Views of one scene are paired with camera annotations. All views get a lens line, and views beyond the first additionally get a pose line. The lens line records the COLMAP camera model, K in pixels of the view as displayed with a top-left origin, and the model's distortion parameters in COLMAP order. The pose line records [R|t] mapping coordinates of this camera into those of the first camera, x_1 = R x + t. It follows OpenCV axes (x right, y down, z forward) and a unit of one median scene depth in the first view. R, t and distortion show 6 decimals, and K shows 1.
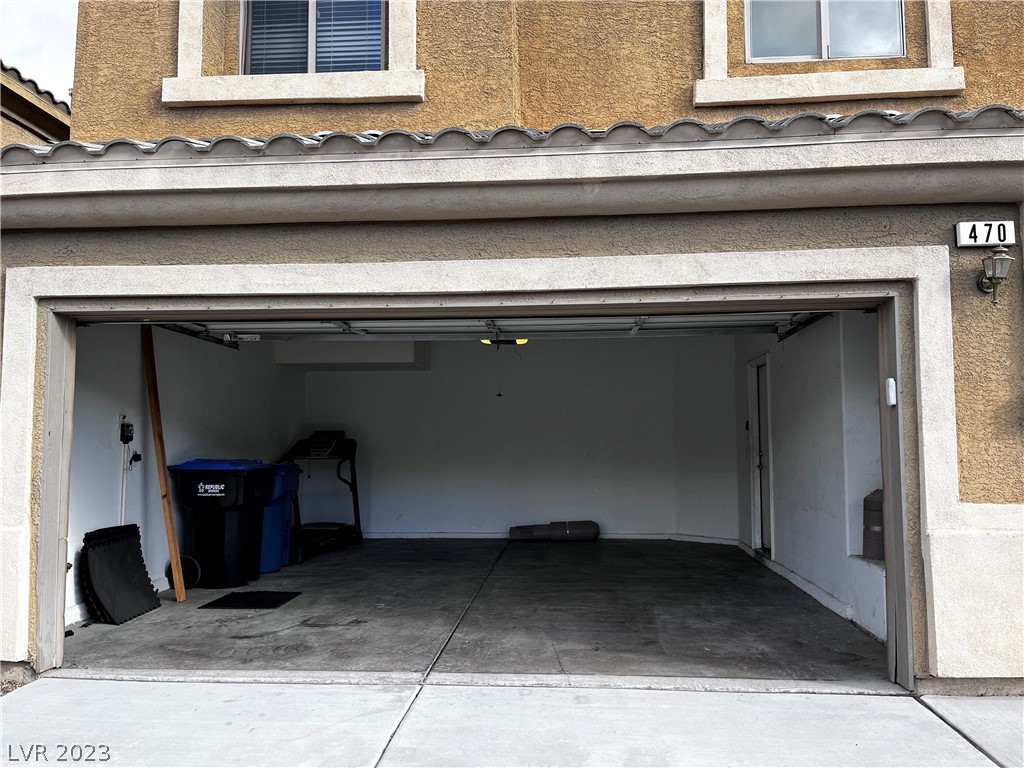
lens RADIAL K [[774.6, 0, 508.0], [0, 774.6, 390.1], [0, 0, 1]] dist [0.029715, -0.008411]
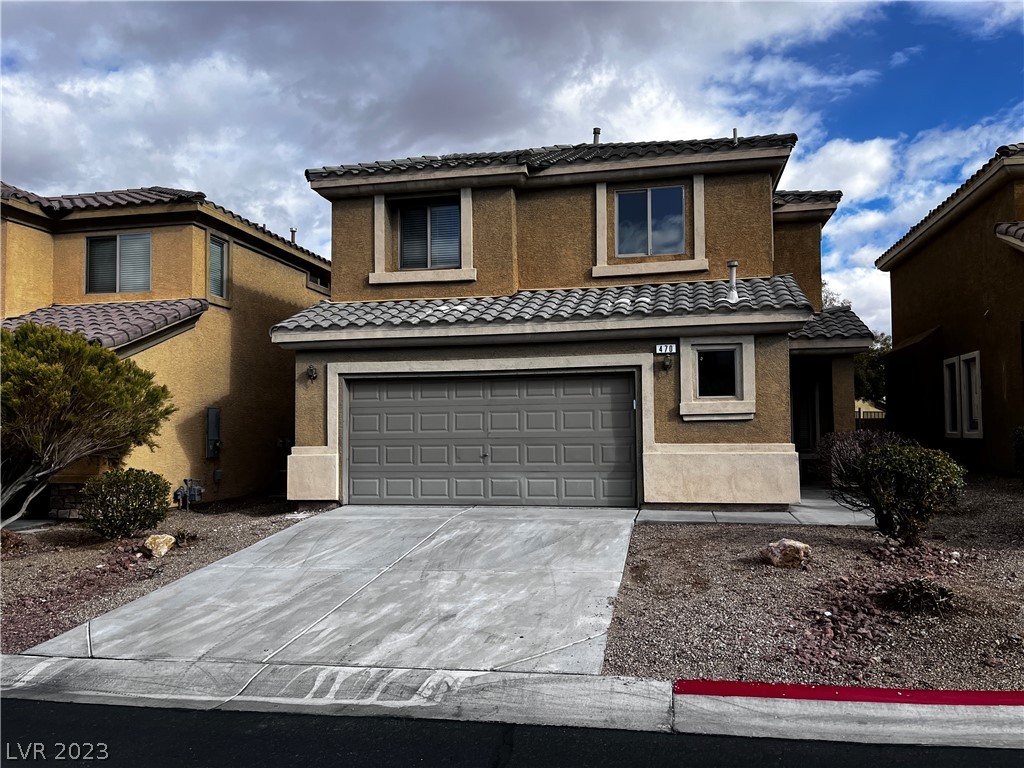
lens RADIAL K [[774.6, 0, 515.8], [0, 774.6, 383.4], [0, 0, 1]] dist [0.029715, -0.008411]
pose [[0.992961, -0.013297, -0.117697, 0.367952], [0.014723, 0.999828, 0.011256, -0.105310], [0.117527, -0.012910, 0.992986, -1.721858]]
